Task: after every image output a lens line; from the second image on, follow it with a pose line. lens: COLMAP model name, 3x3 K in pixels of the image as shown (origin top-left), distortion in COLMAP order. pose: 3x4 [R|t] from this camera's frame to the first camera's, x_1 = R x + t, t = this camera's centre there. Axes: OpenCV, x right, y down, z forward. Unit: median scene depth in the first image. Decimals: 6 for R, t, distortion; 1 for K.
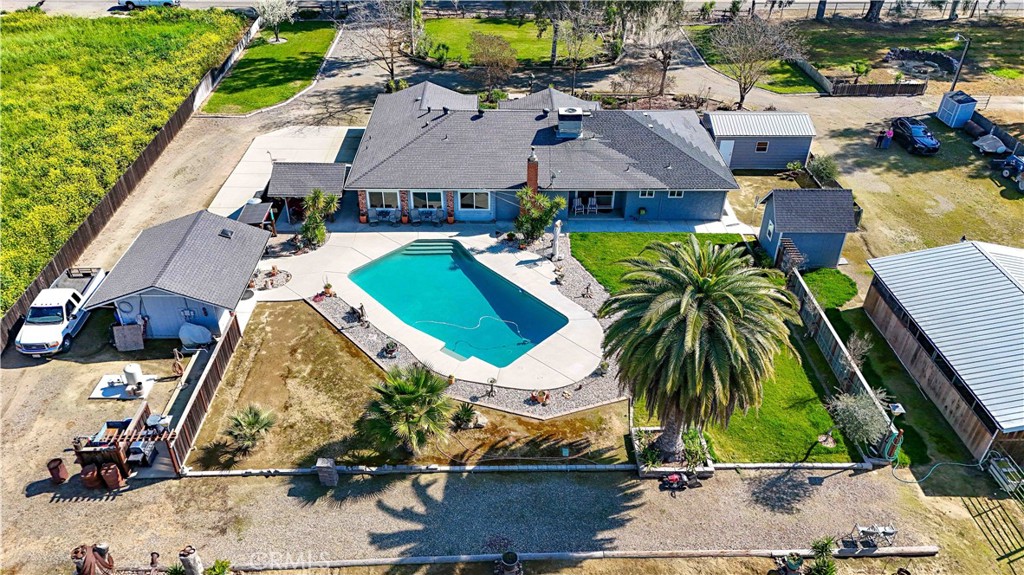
lens RADIAL K [[750.4, 0, 511.6], [0, 750.4, 283.9], [0, 0, 1]] dist [0.078802, -0.071630]
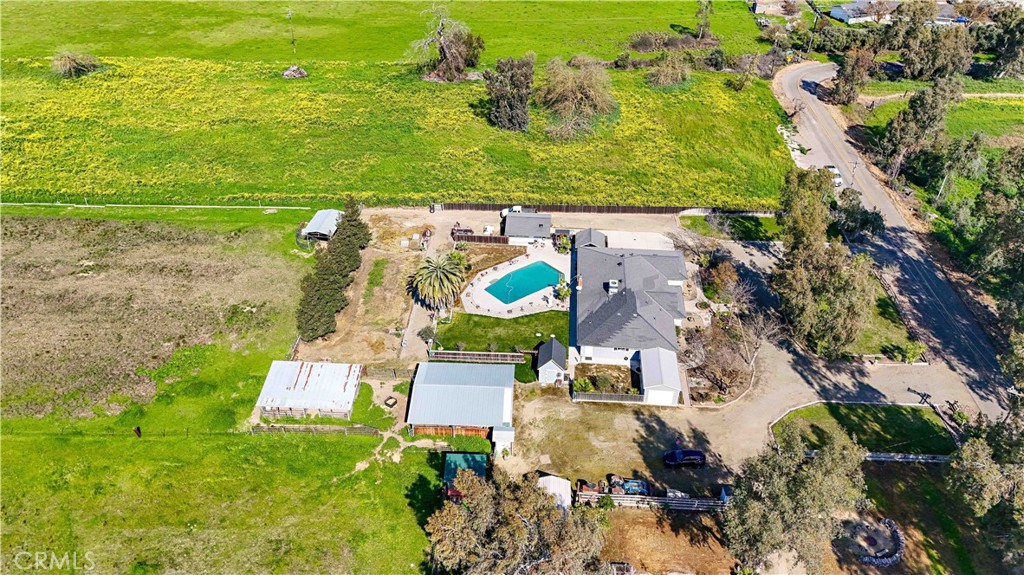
lens RADIAL K [[750.4, 0, 505.6], [0, 750.4, 287.7], [0, 0, 1]] dist [0.078802, -0.071630]
pose [[-0.095717, 0.576315, -0.811603, 2.419651], [-0.562431, 0.641408, 0.521792, -1.518262], [0.821285, 0.506415, 0.262744, 0.232006]]
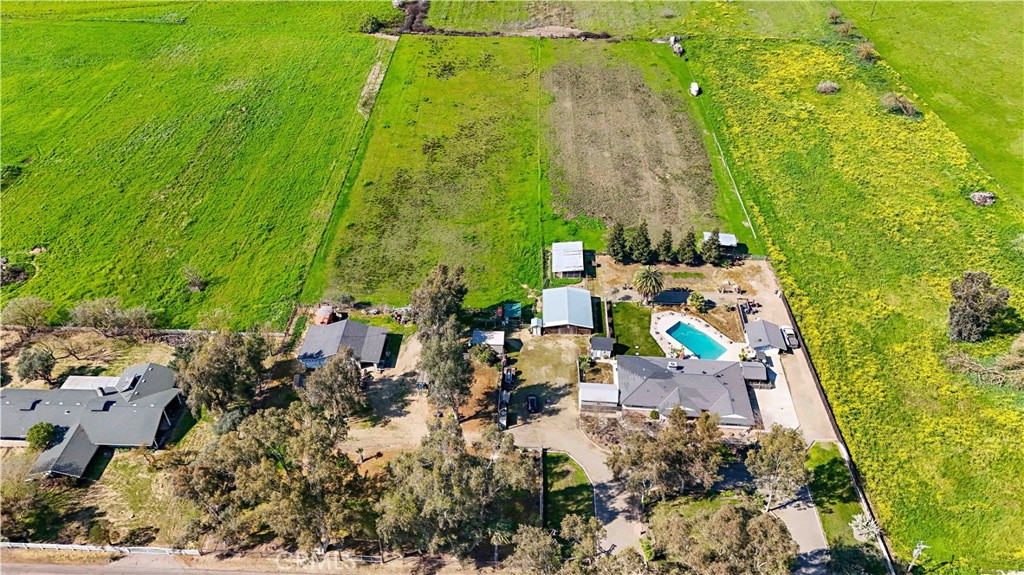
lens RADIAL K [[750.4, 0, 509.8], [0, 750.4, 290.2], [0, 0, 1]] dist [0.078802, -0.071630]
pose [[-0.996972, -0.063702, 0.044586, 0.790209], [0.024776, 0.283258, 0.958724, -4.154553], [-0.073702, 0.956926, -0.280822, 2.085377]]
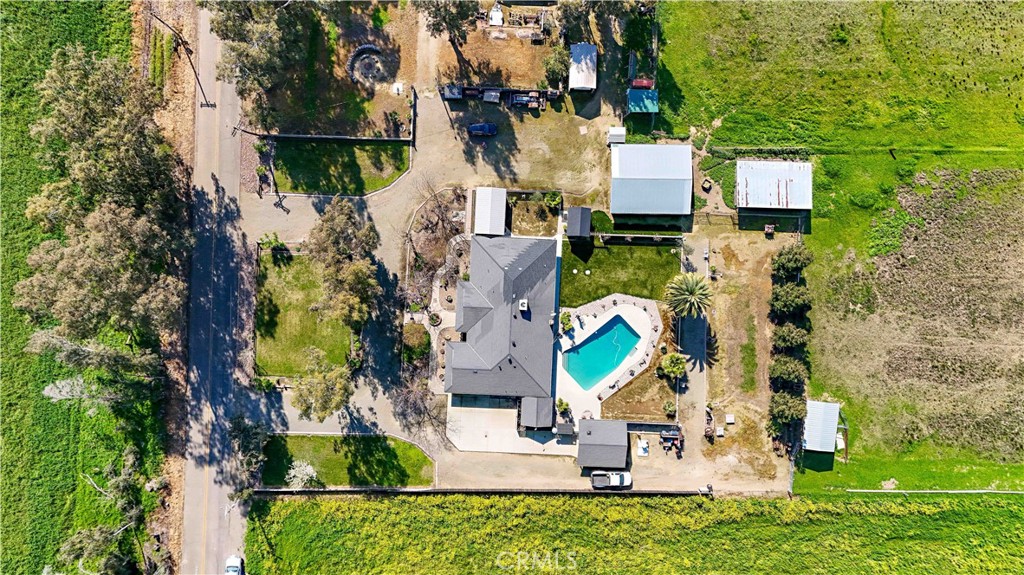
lens RADIAL K [[750.4, 0, 503.6], [0, 750.4, 286.9], [0, 0, 1]] dist [0.078802, -0.071630]
pose [[0.060296, -0.998108, -0.012065, 0.203935], [0.537863, 0.022305, 0.842737, -2.858591], [-0.840873, -0.057303, 0.538190, -0.240990]]
